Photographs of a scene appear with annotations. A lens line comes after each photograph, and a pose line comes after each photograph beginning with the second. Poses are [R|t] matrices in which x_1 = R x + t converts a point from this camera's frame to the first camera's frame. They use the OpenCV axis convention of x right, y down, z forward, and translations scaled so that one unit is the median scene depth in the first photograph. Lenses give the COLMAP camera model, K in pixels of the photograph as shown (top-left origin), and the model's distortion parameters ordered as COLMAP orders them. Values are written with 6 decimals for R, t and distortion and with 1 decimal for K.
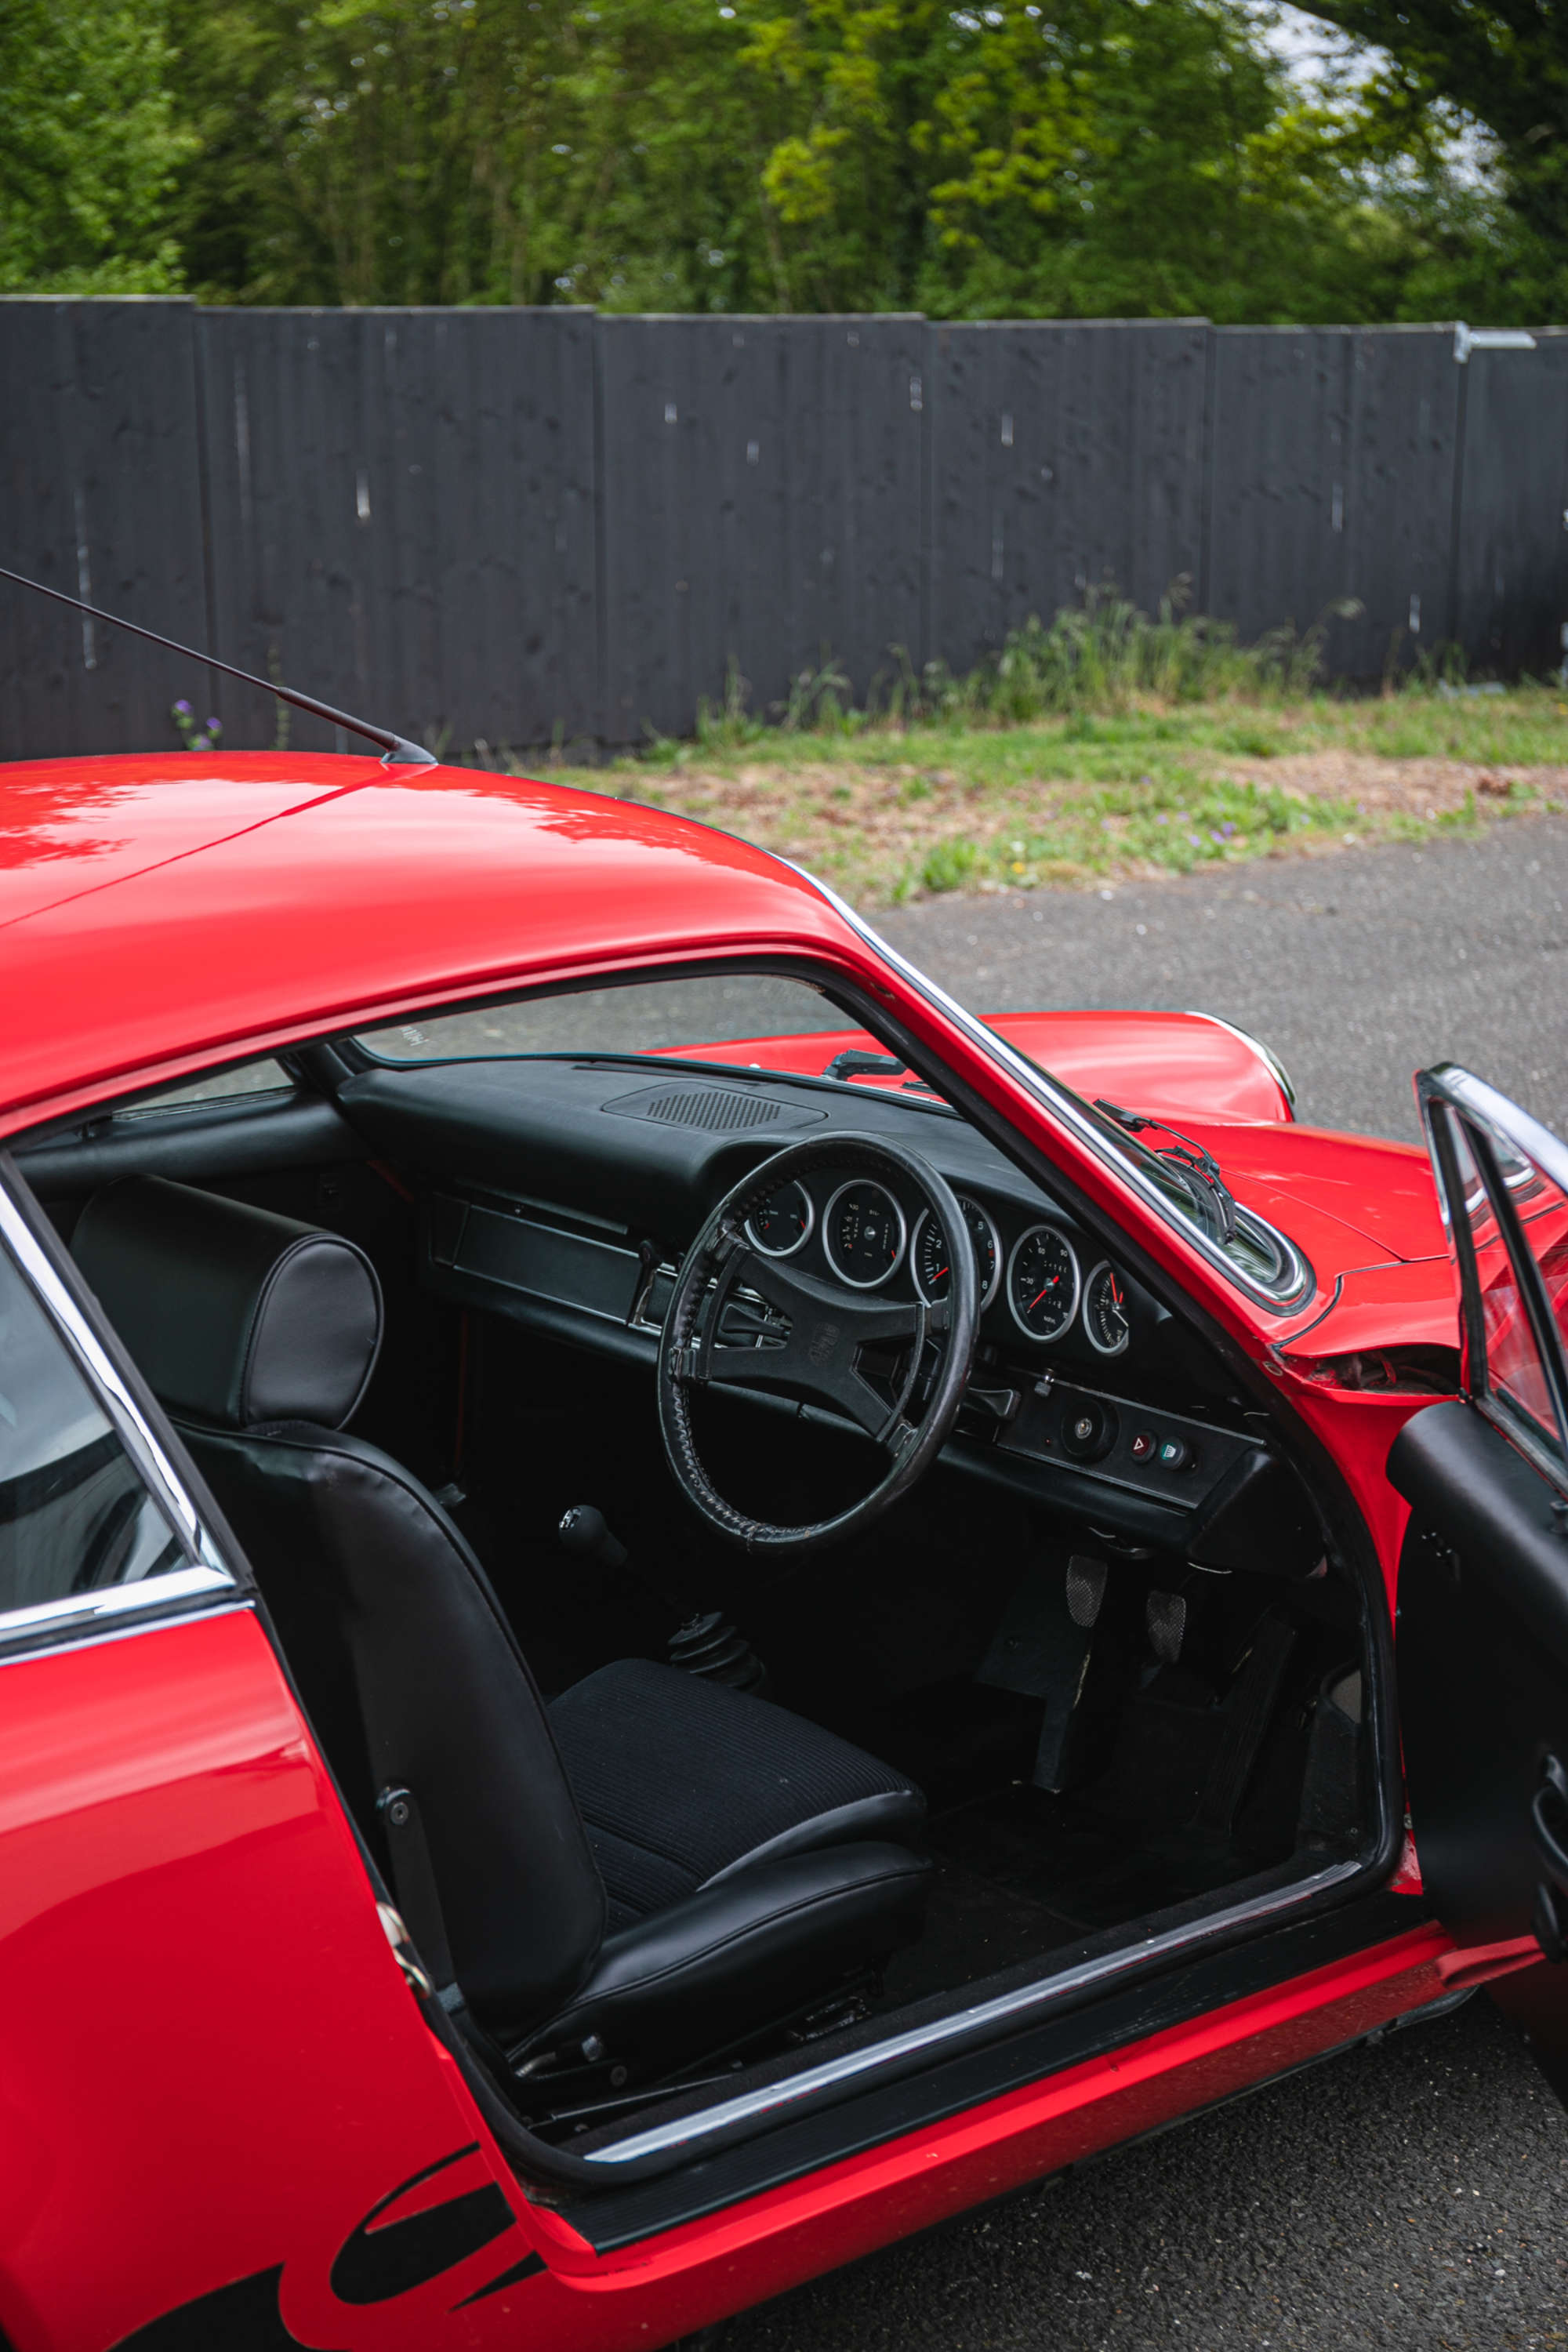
lens RADIAL K [[3670.1, 0, 783.9], [0, 3670.1, 1262.6], [0, 0, 1]] dist [0.056329, 0.150461]
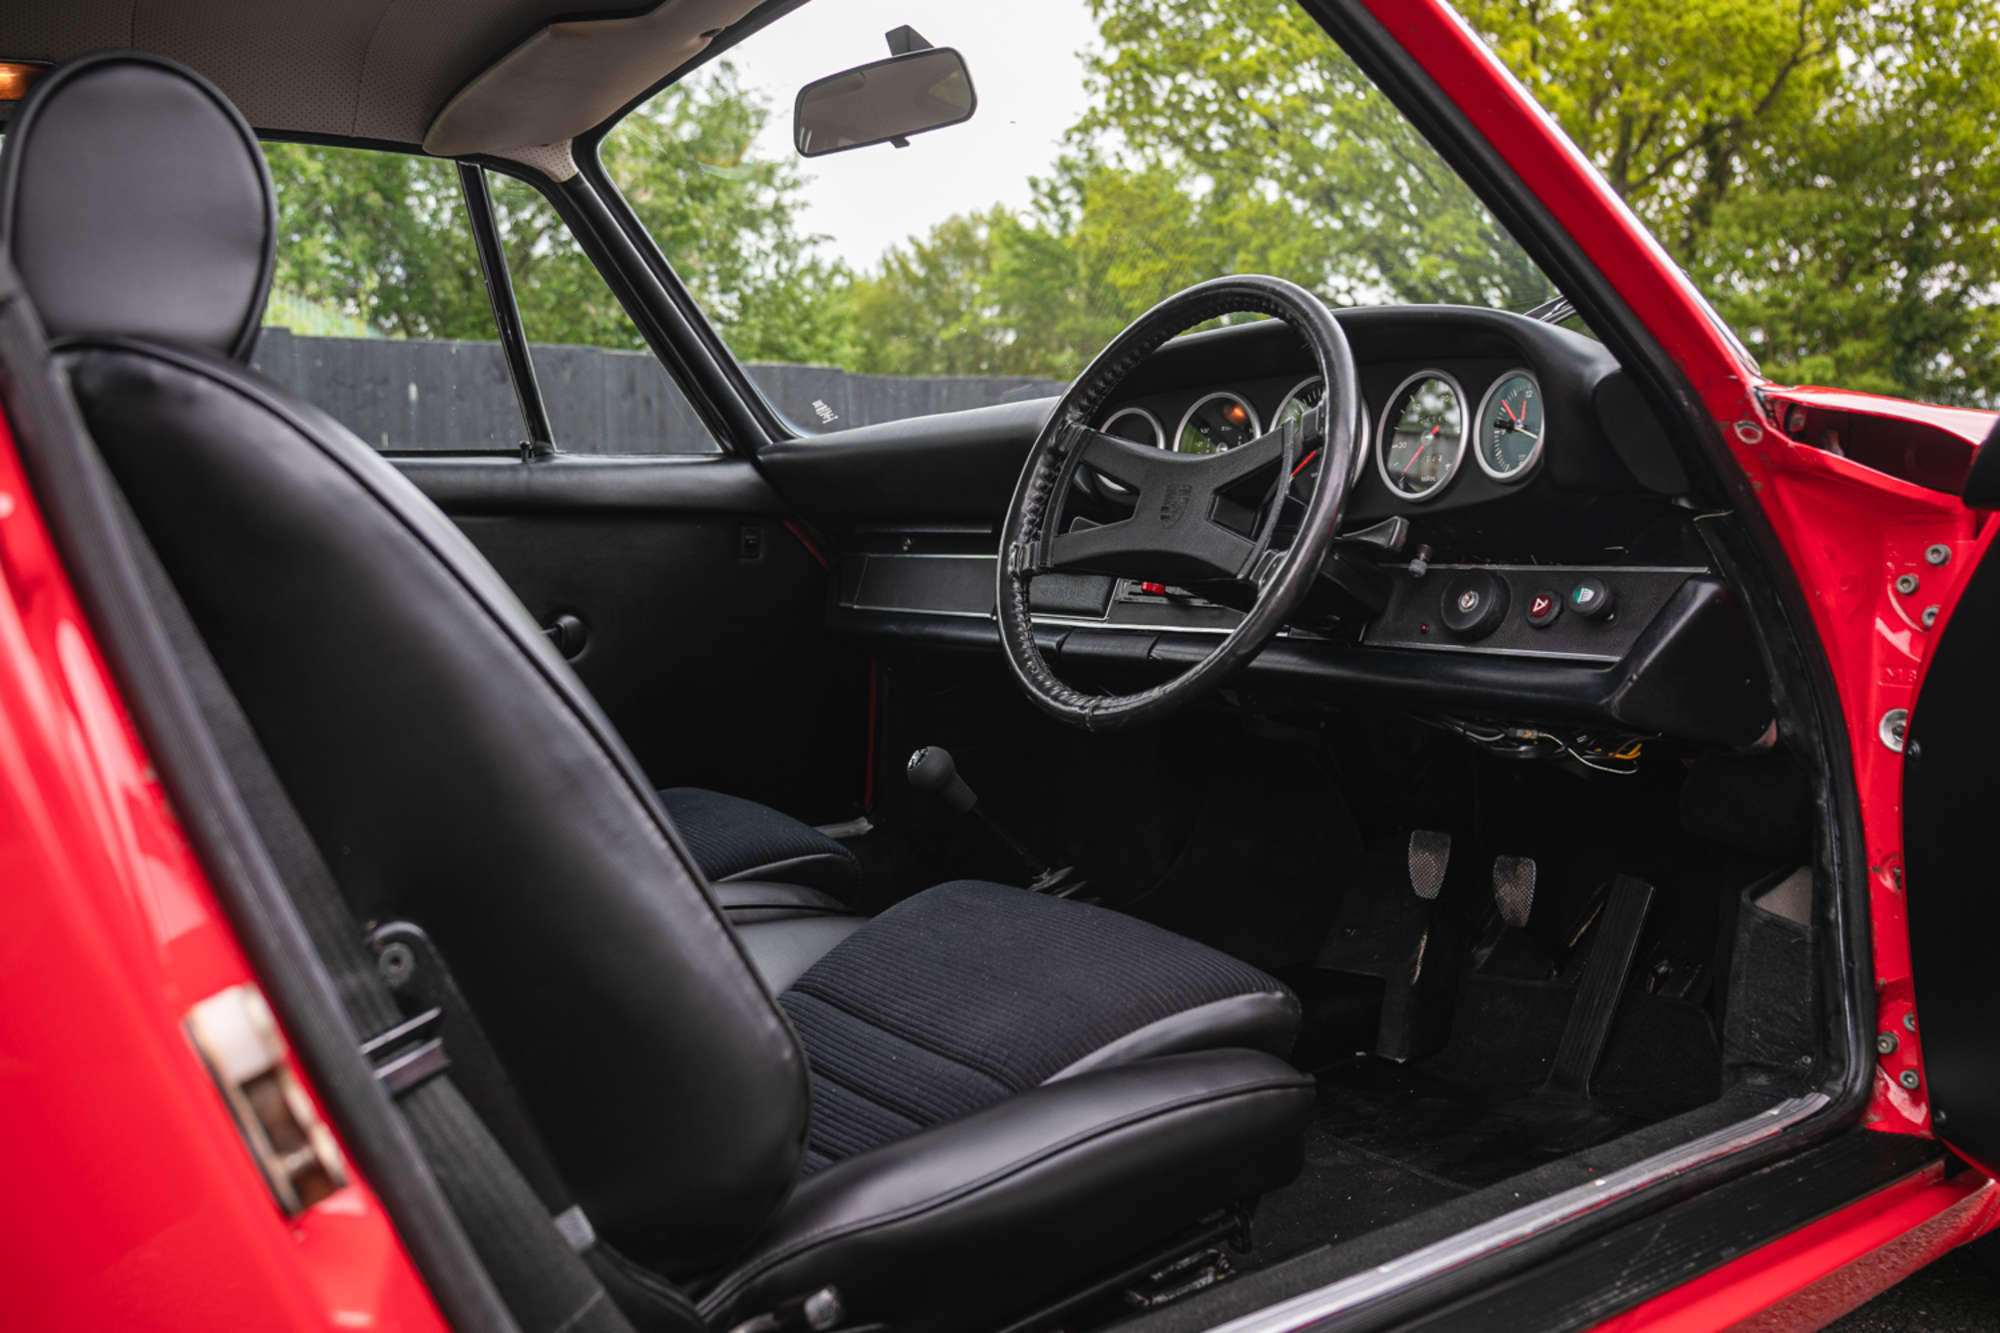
lens RADIAL K [[1738.0, 0, 1000.0], [0, 1738.0, 666.5], [0, 0, 1]] dist [-0.076249, 0.008898]
pose [[0.996350, 0.001281, -0.085350, 0.004713], [-0.013668, 0.989380, -0.144705, 0.126872], [0.084258, 0.145343, 0.985787, 0.600458]]
